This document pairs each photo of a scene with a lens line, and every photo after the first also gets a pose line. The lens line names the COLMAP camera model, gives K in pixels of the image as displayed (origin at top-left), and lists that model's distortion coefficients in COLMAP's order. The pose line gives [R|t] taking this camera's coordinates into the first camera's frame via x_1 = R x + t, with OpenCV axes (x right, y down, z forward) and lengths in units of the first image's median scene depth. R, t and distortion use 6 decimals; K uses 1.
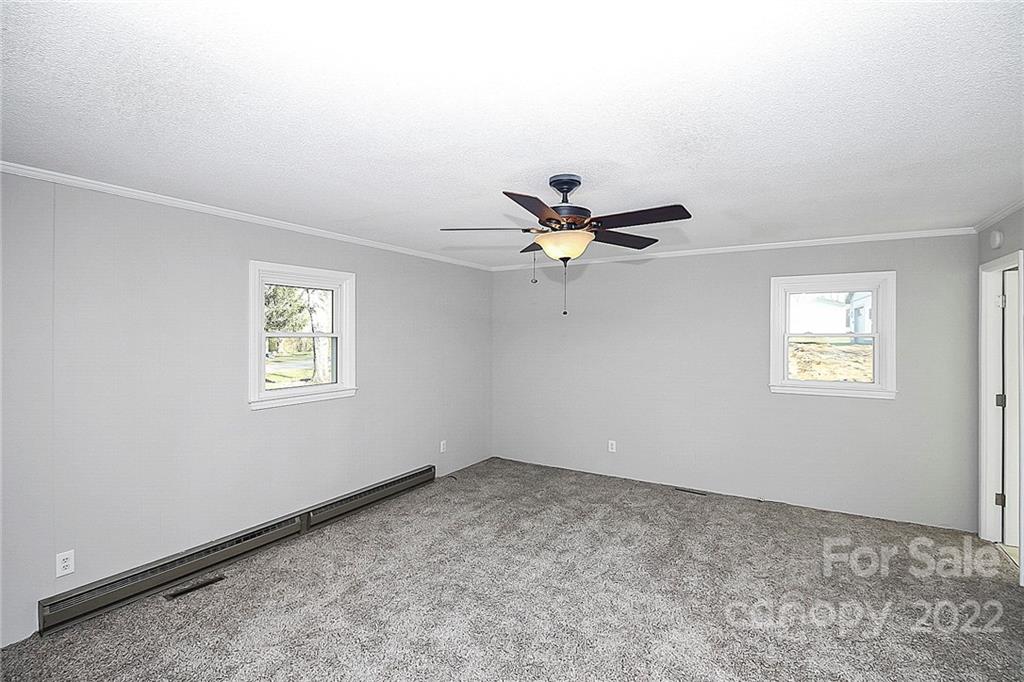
lens RADIAL K [[479.4, 0, 507.1], [0, 479.4, 337.1], [0, 0, 1]] dist [-0.012345, -0.001593]
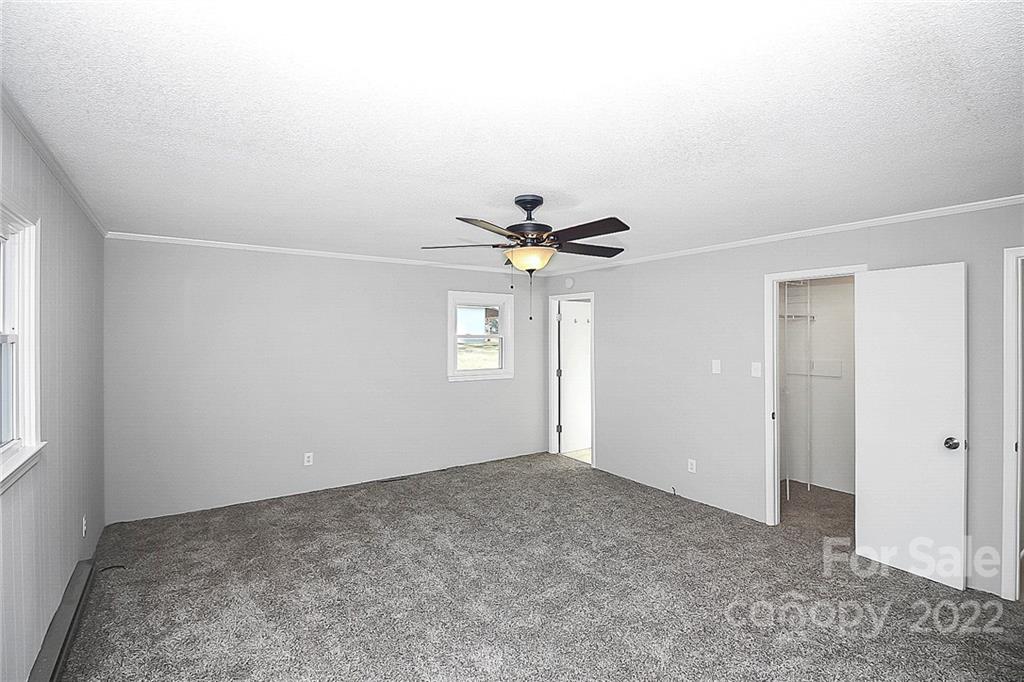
lens RADIAL K [[479.4, 0, 505.9], [0, 479.4, 337.4], [0, 0, 1]] dist [-0.012345, -0.001593]
pose [[0.413582, -0.004608, 0.910455, -0.541570], [0.004646, 0.999985, 0.002951, -0.005014], [-0.910455, 0.003010, 0.413597, 0.338964]]
